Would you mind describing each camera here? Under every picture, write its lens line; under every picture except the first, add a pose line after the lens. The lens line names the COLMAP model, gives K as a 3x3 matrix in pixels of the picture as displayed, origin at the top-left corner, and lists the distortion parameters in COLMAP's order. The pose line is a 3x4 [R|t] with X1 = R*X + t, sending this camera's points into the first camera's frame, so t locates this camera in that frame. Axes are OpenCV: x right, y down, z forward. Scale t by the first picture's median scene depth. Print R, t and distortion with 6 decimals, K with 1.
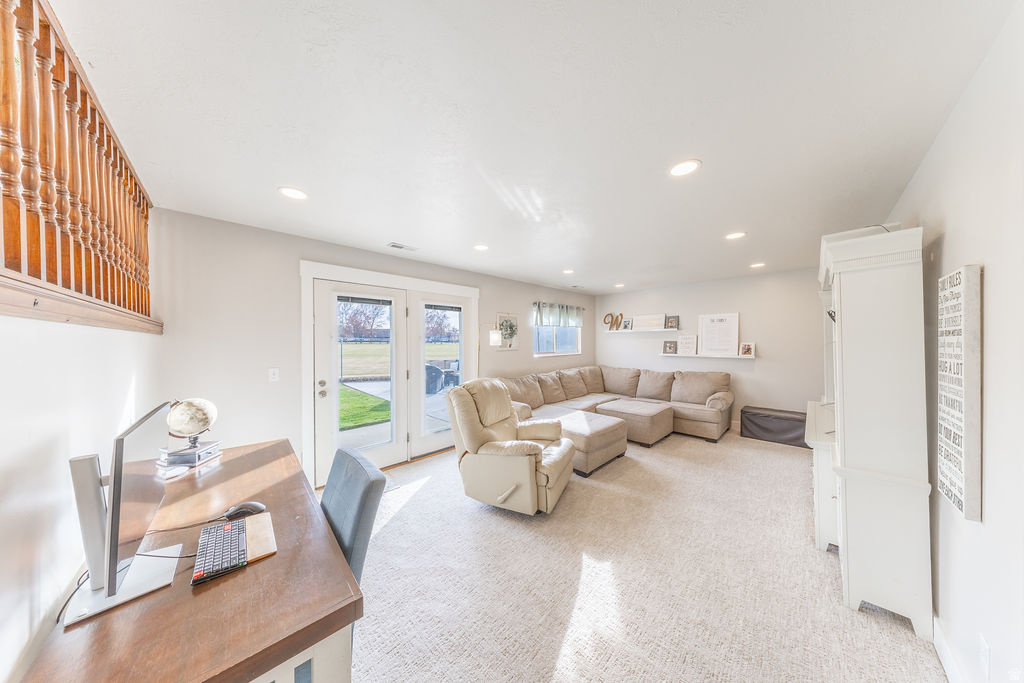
lens RADIAL K [[291.3, 0, 513.6], [0, 291.3, 344.0], [0, 0, 1]] dist [-0.005687, 0.000261]
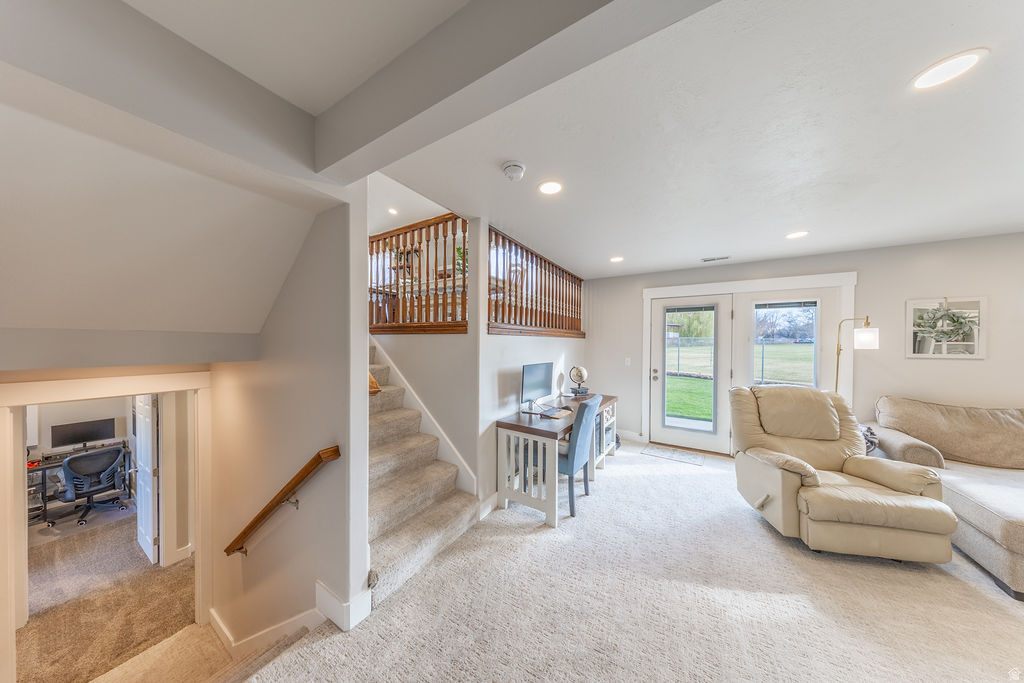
lens RADIAL K [[291.3, 0, 512.7], [0, 291.3, 346.5], [0, 0, 1]] dist [-0.005687, 0.000261]
pose [[0.237633, 0.019745, -0.971154, 0.645350], [-0.013870, 0.999760, 0.016933, -0.000802], [0.971256, 0.009446, 0.237849, -0.032678]]
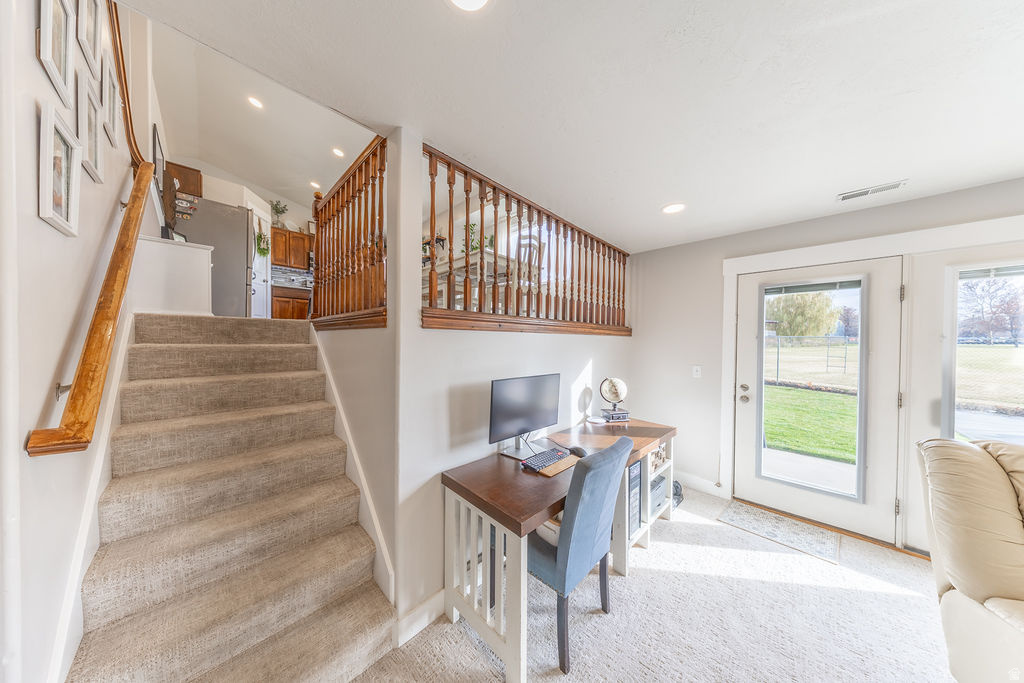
lens RADIAL K [[291.3, 0, 515.2], [0, 291.3, 344.2], [0, 0, 1]] dist [-0.005687, 0.000261]
pose [[0.027210, 0.017026, -0.999485, 0.267060], [-0.016720, 0.999723, 0.016575, -0.005147], [0.999490, 0.016261, 0.027487, 0.283106]]
